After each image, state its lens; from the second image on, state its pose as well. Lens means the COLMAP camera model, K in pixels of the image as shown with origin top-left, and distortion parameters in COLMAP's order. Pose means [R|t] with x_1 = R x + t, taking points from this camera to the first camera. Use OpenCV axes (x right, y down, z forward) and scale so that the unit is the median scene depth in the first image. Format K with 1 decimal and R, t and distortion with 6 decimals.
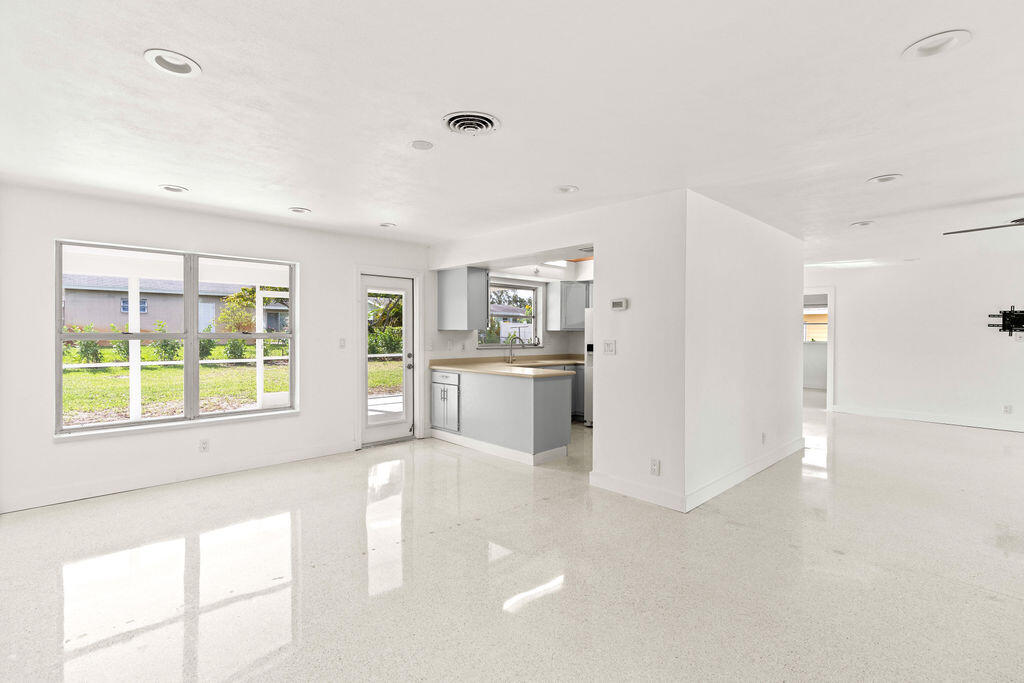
lens RADIAL K [[465.5, 0, 506.6], [0, 465.5, 333.9], [0, 0, 1]] dist [-0.002761, 0.000267]
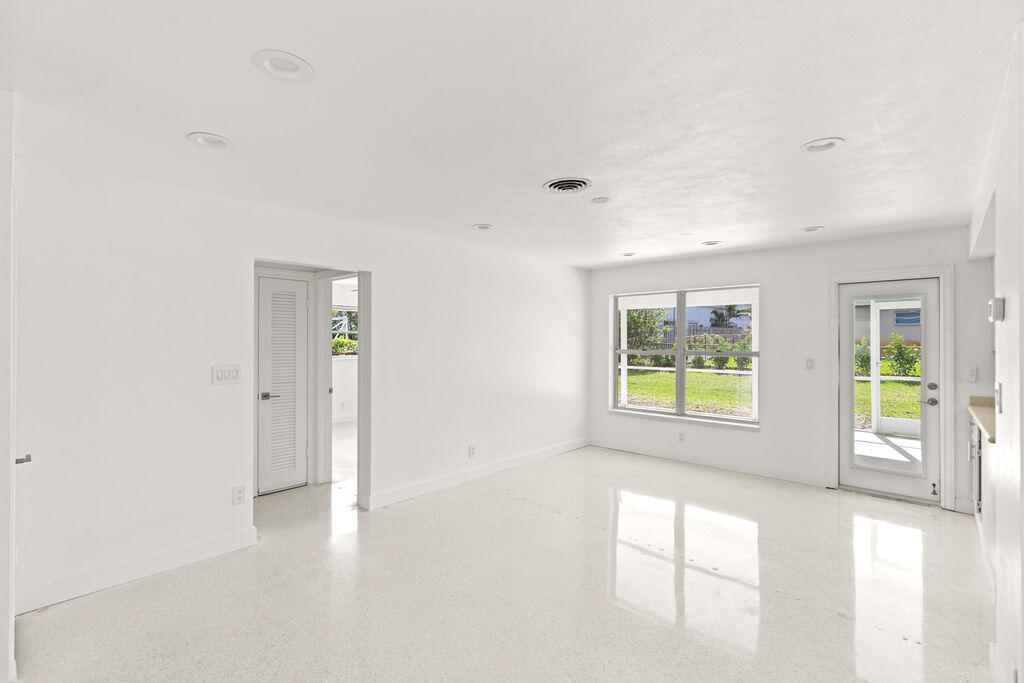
lens RADIAL K [[465.5, 0, 513.3], [0, 465.5, 341.9], [0, 0, 1]] dist [-0.002761, 0.000267]
pose [[0.081454, -0.001105, -0.996677, 0.558523], [-0.008129, 0.999965, -0.001774, -0.018520], [0.996644, 0.008247, 0.081442, 0.385602]]
